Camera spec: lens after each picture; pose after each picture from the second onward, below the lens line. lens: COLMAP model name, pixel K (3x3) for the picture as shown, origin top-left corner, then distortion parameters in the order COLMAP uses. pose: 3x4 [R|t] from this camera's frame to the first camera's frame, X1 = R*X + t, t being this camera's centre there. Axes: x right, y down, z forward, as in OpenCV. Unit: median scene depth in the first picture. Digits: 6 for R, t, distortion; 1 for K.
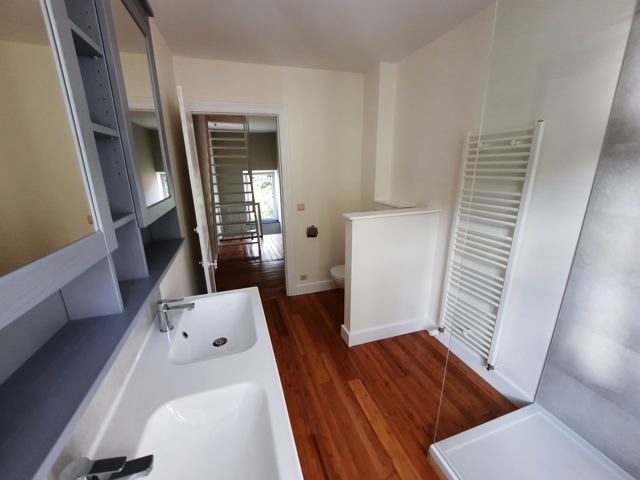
lens RADIAL K [[258.1, 0, 319.3], [0, 258.1, 241.4], [0, 0, 1]] dist [-0.015831, -0.000553]
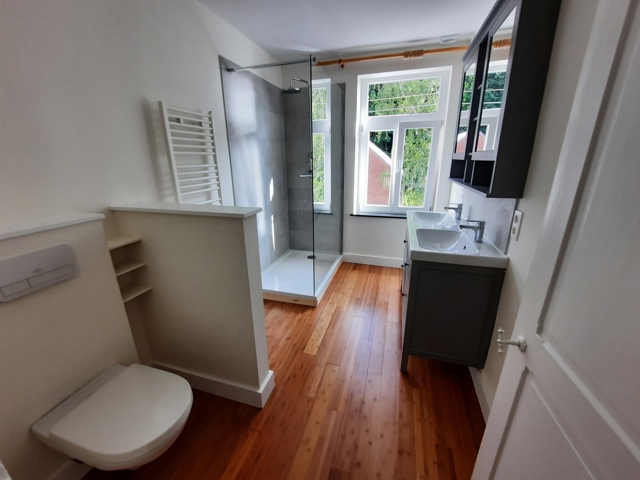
lens RADIAL K [[258.1, 0, 319.3], [0, 258.1, 239.8], [0, 0, 1]] dist [-0.015831, -0.000553]
pose [[-0.822270, -0.154414, 0.547748, -0.430794], [0.169613, 0.852250, 0.494875, -0.377342], [-0.543234, 0.499826, -0.674590, 1.610081]]
